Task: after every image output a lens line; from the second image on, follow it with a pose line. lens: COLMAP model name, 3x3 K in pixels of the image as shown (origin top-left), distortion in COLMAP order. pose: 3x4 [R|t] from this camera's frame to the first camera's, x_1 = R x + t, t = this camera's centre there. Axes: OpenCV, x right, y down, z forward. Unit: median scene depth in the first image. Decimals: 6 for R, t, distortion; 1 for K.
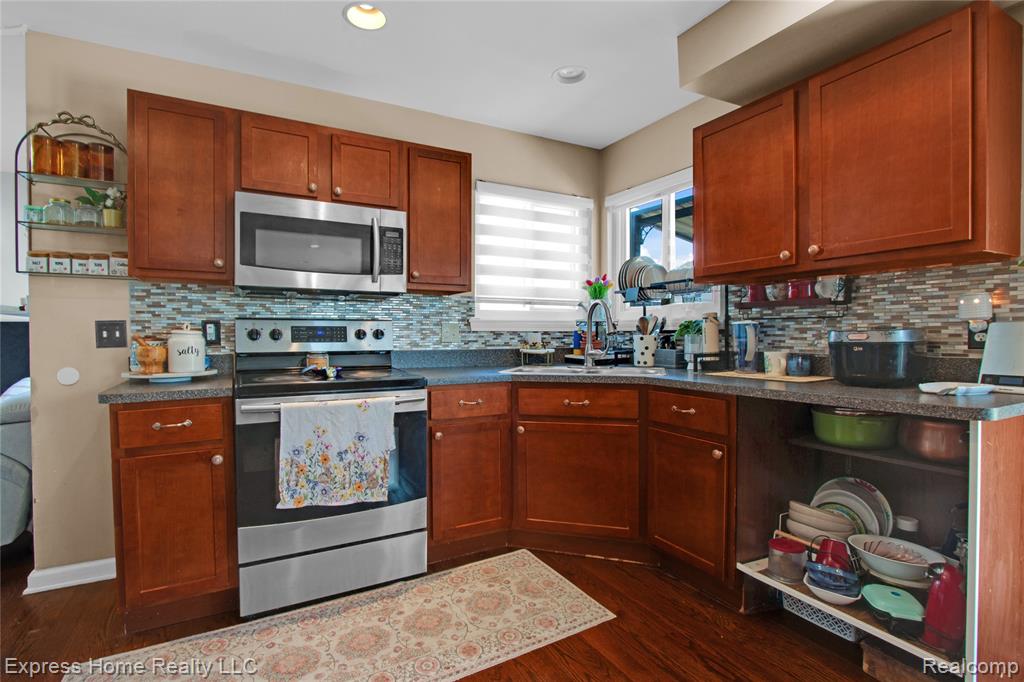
lens RADIAL K [[491.1, 0, 523.6], [0, 491.1, 342.7], [0, 0, 1]] dist [-0.020065, 0.004596]
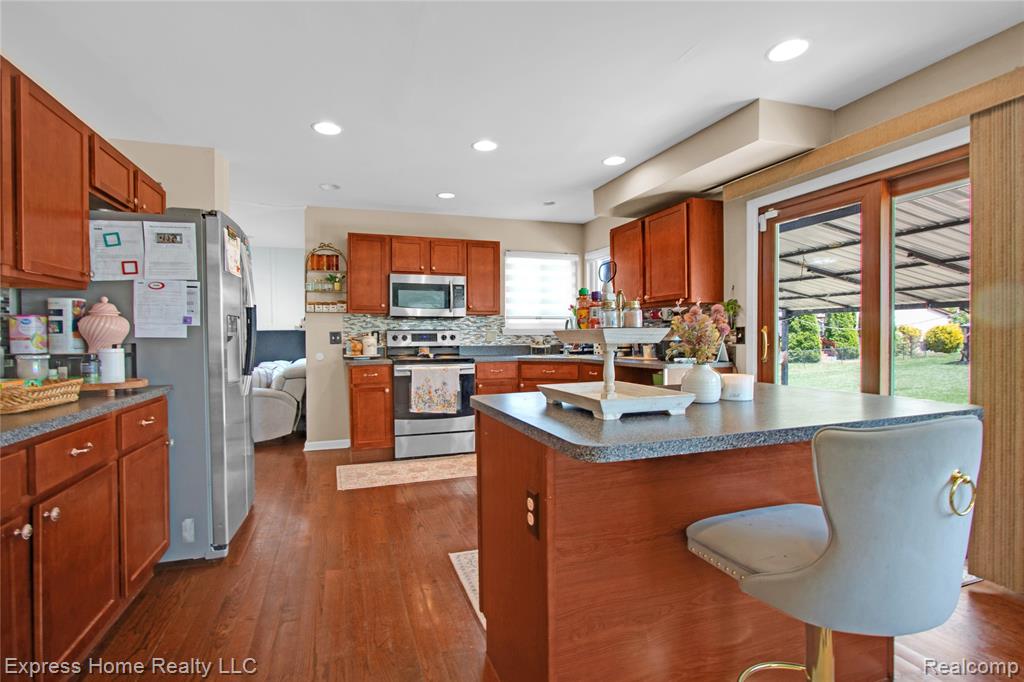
lens RADIAL K [[491.1, 0, 491.9], [0, 491.1, 341.8], [0, 0, 1]] dist [-0.020065, 0.004596]
pose [[0.976988, -0.001928, -0.213286, 0.319867], [0.001028, 0.999990, -0.004332, 0.010584], [0.213292, 0.004013, 0.976980, -1.026617]]
